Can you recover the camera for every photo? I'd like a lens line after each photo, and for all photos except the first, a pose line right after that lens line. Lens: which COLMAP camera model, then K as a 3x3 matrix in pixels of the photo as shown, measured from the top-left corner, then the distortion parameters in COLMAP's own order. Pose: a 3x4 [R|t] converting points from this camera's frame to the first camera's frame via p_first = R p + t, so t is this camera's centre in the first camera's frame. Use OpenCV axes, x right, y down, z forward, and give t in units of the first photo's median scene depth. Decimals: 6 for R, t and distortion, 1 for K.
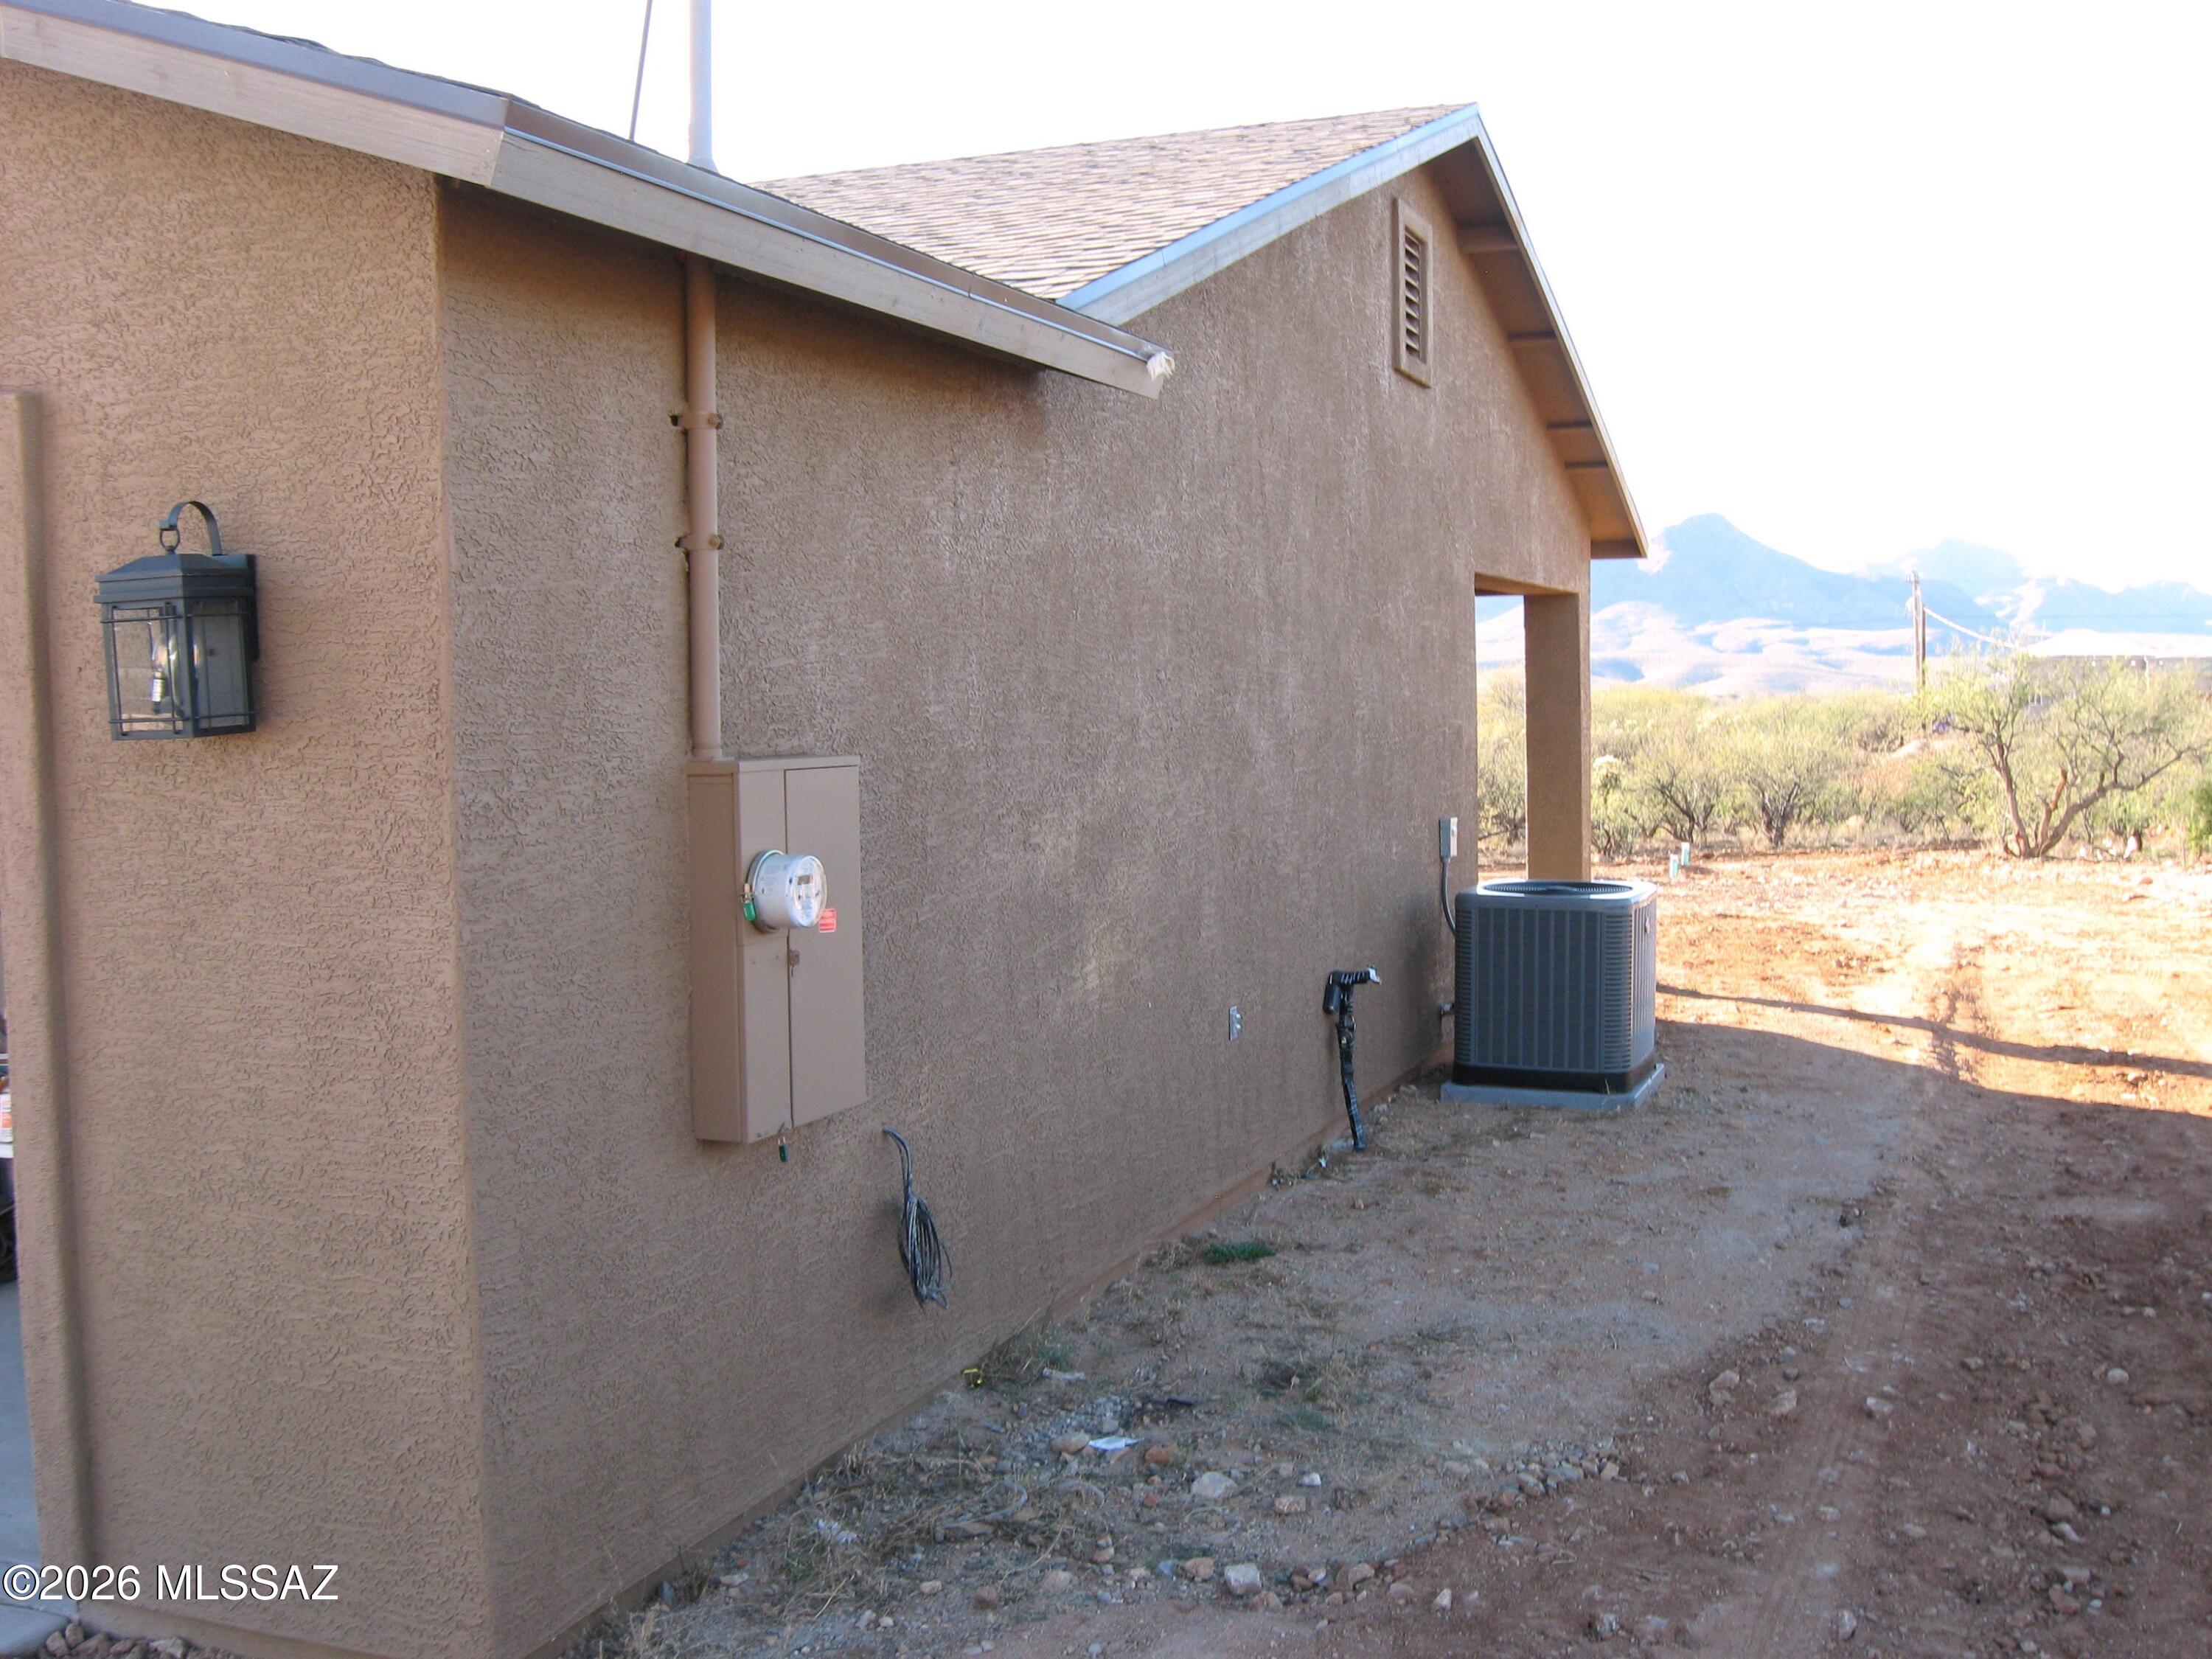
lens RADIAL K [[2292.4, 0, 1096.8], [0, 2292.4, 816.6], [0, 0, 1]] dist [-0.117942, 0.000000]
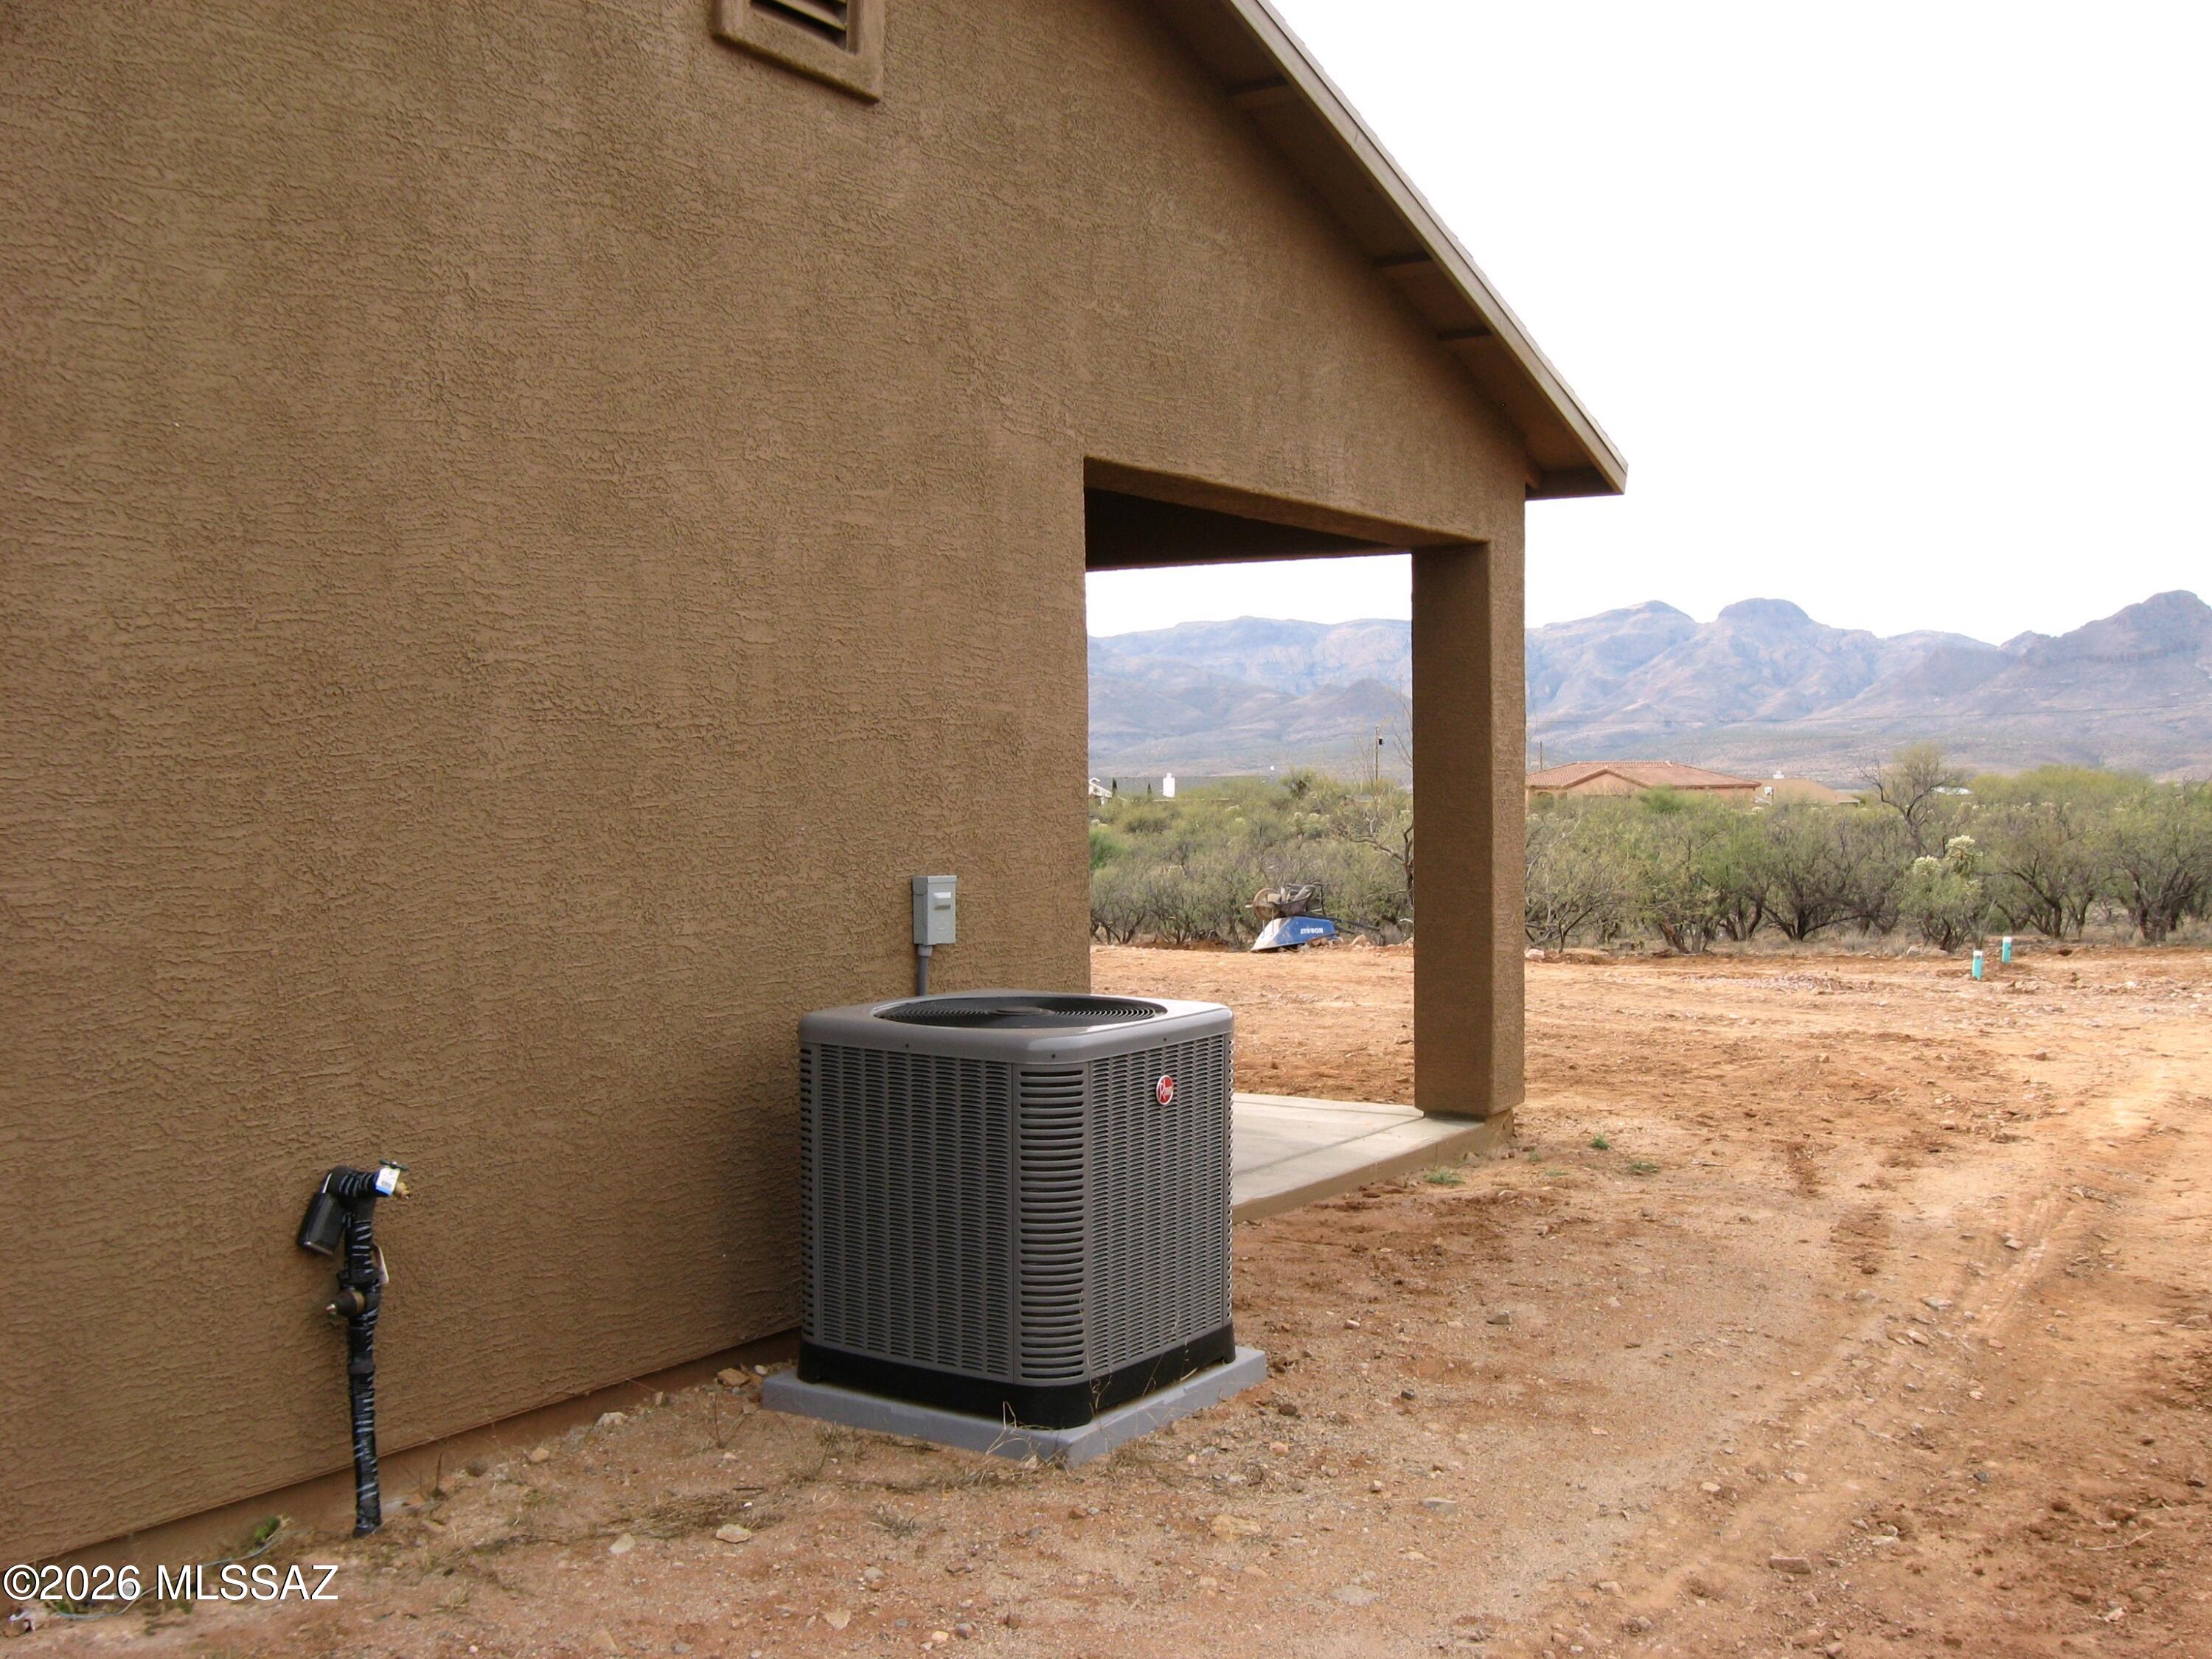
lens RADIAL K [[2292.4, 0, 1111.0], [0, 2292.4, 848.6], [0, 0, 1]] dist [-0.117942, 0.000000]
pose [[0.984872, 0.009927, -0.172997, 0.302160], [-0.013574, 0.999710, -0.019910, 0.004869], [0.172749, 0.021957, 0.984721, 0.471893]]
